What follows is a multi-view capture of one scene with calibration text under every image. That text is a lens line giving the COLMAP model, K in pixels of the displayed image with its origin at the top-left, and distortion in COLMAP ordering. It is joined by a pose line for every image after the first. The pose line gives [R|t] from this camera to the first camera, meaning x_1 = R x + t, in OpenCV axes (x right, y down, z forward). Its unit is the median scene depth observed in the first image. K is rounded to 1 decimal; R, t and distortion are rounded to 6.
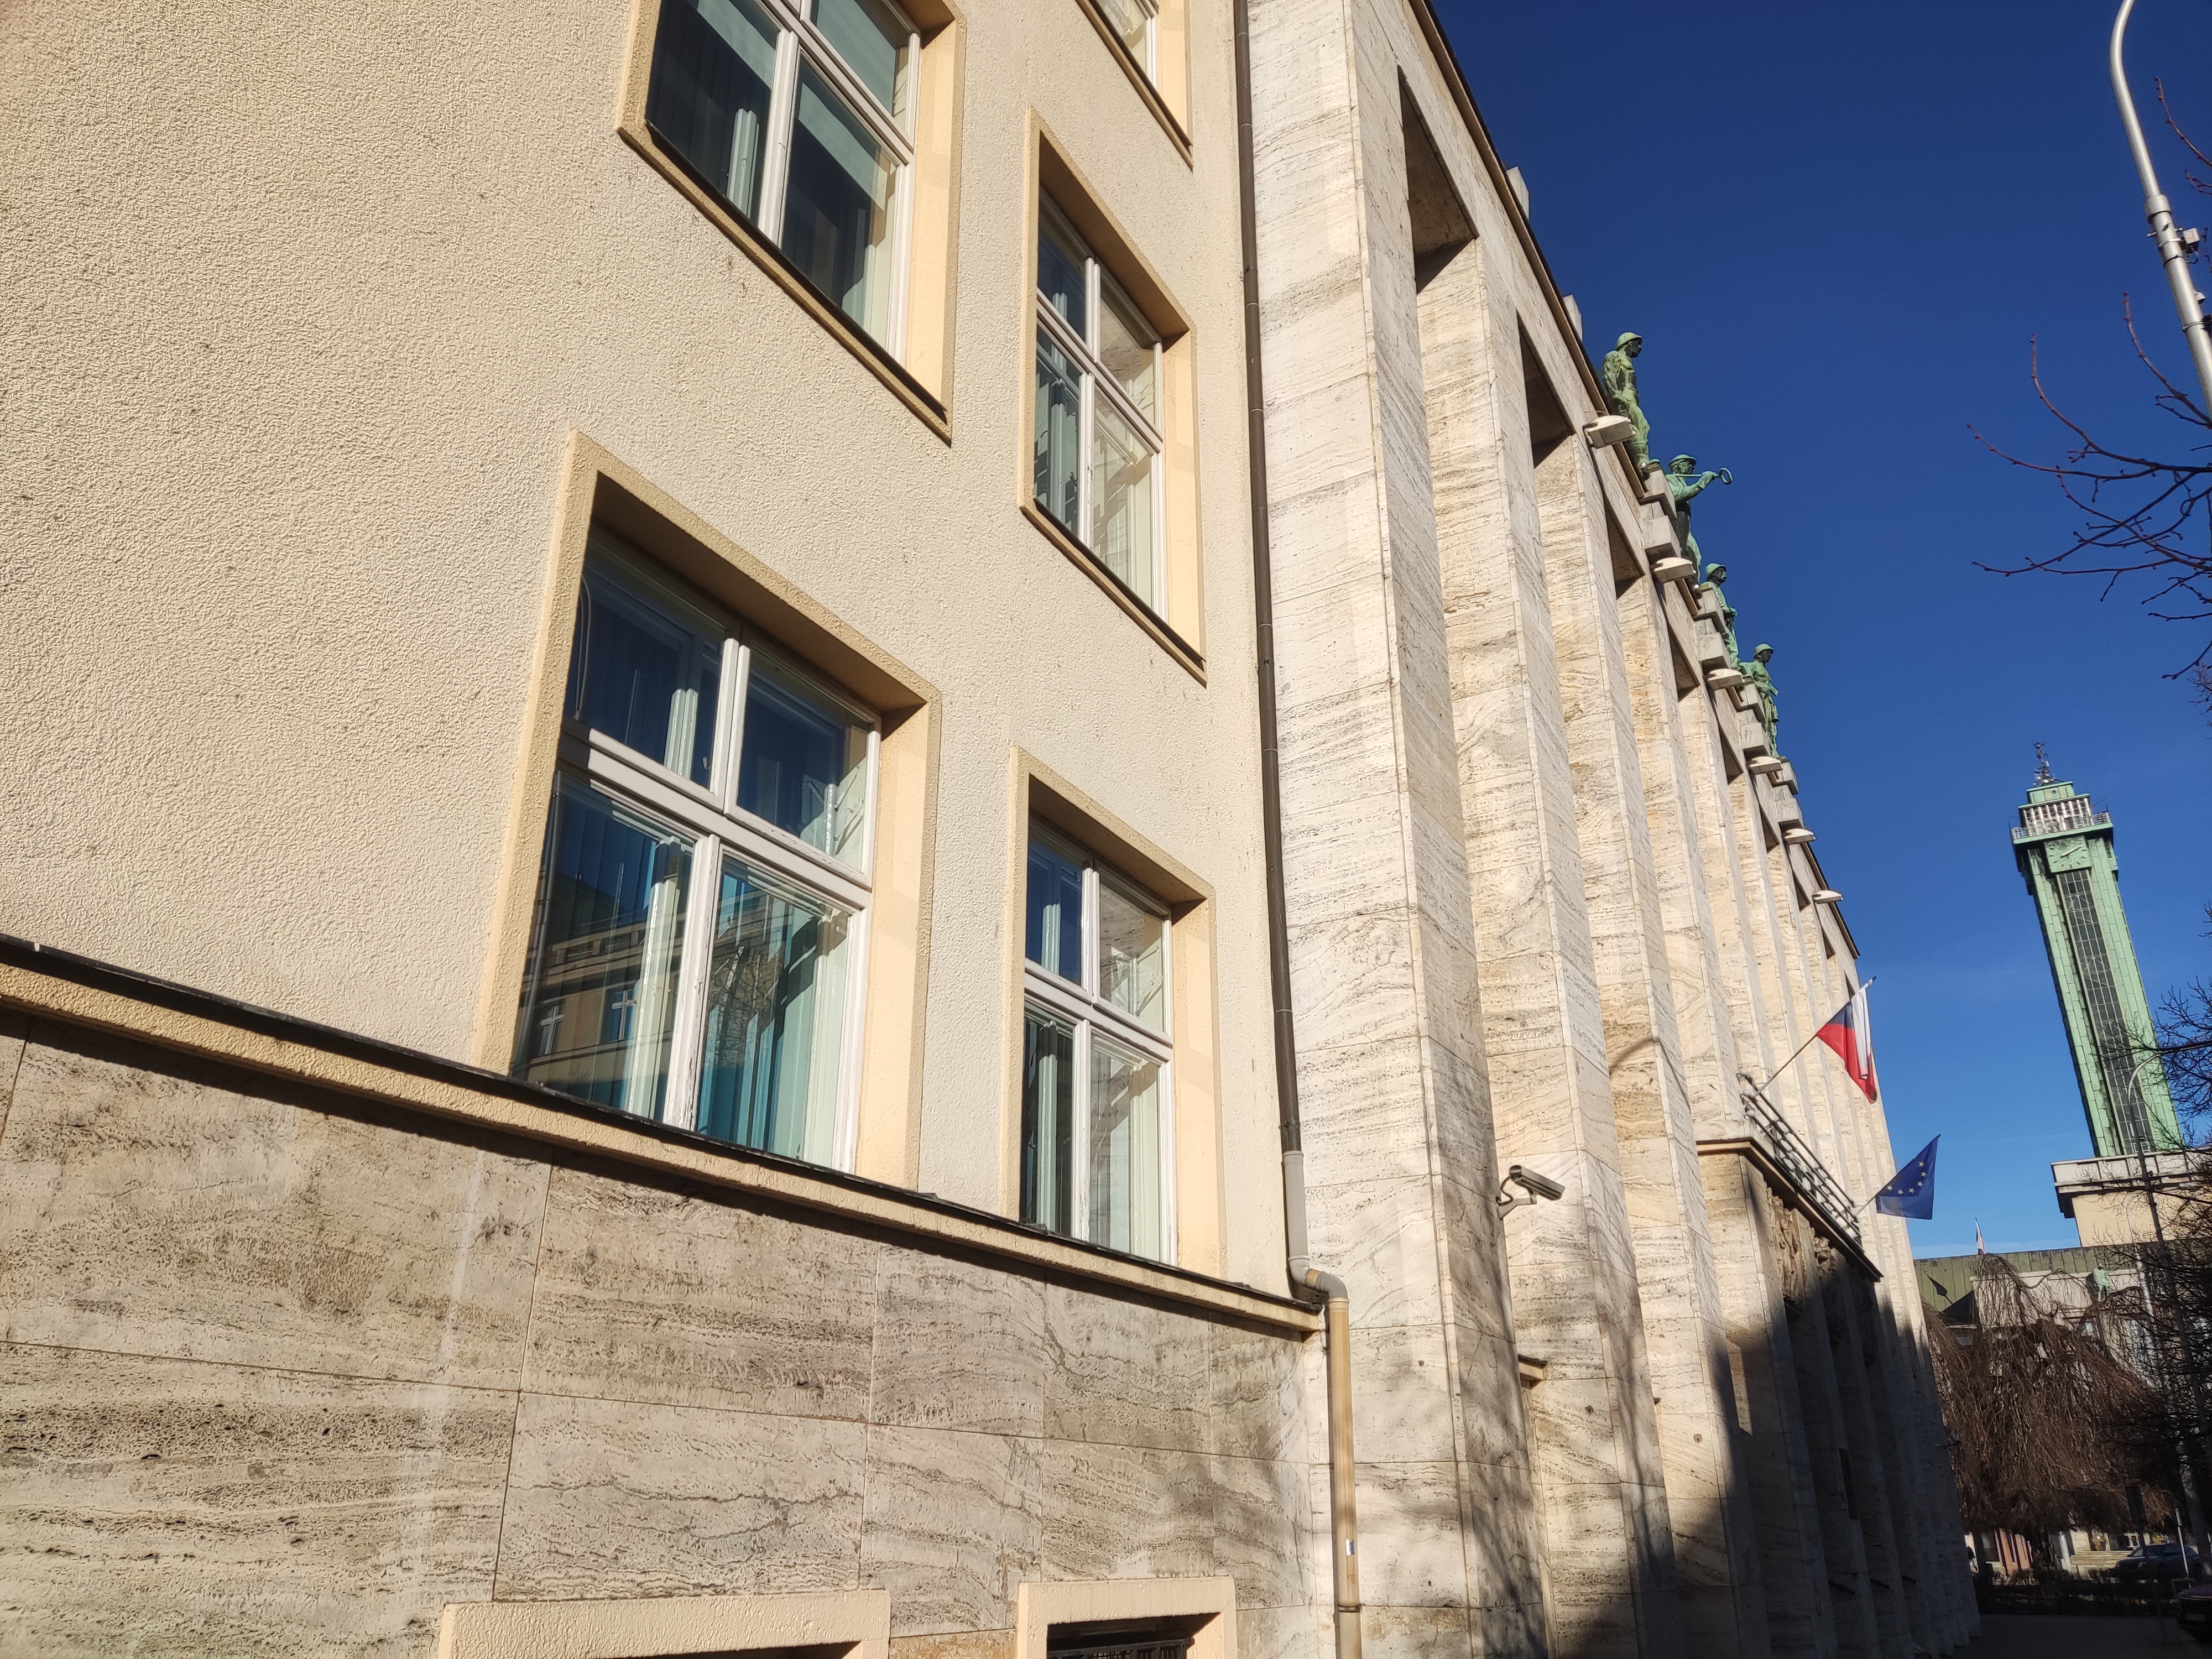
lens RADIAL K [[1635.2, 0, 1106.0], [0, 1635.2, 829.5], [0, 0, 1]] dist [0.139882, -0.206581]
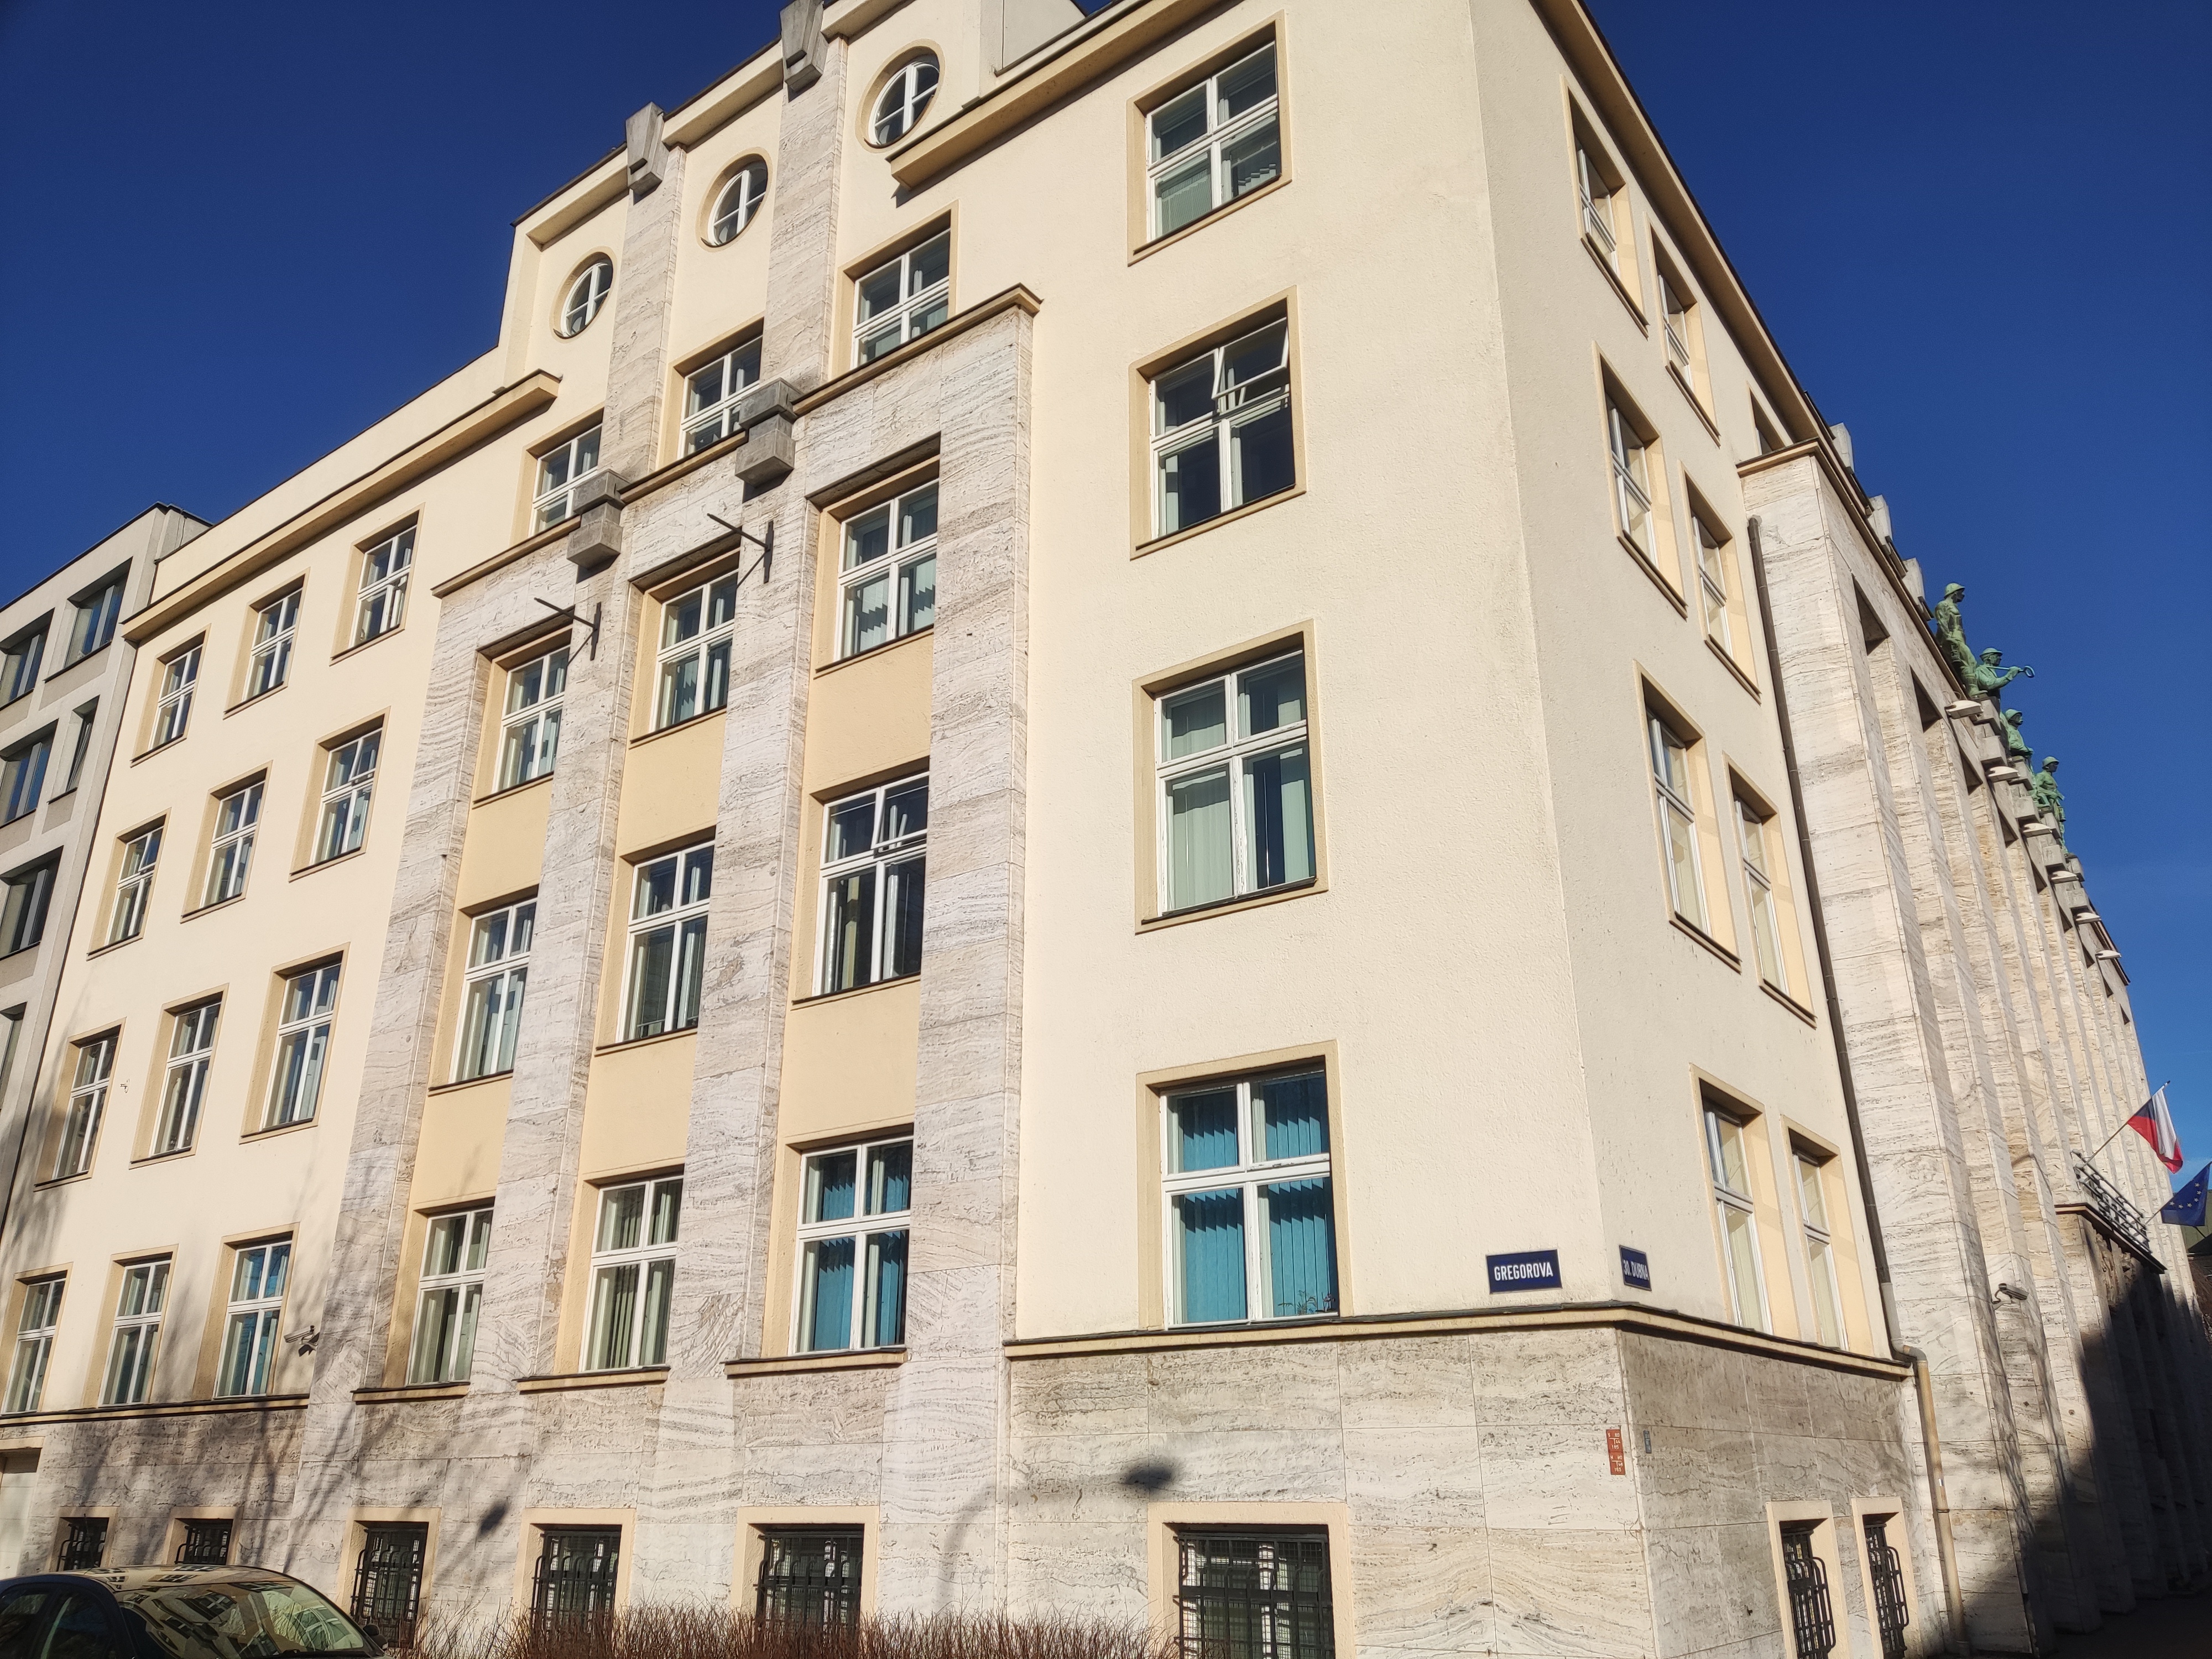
lens RADIAL K [[1635.2, 0, 1106.0], [0, 1635.2, 829.5], [0, 0, 1]] dist [0.139882, -0.206581]
pose [[0.993120, -0.045882, -0.107740, -0.475540], [0.049446, 0.998307, 0.030639, -0.373162], [0.106151, -0.035756, 0.993707, -0.865237]]
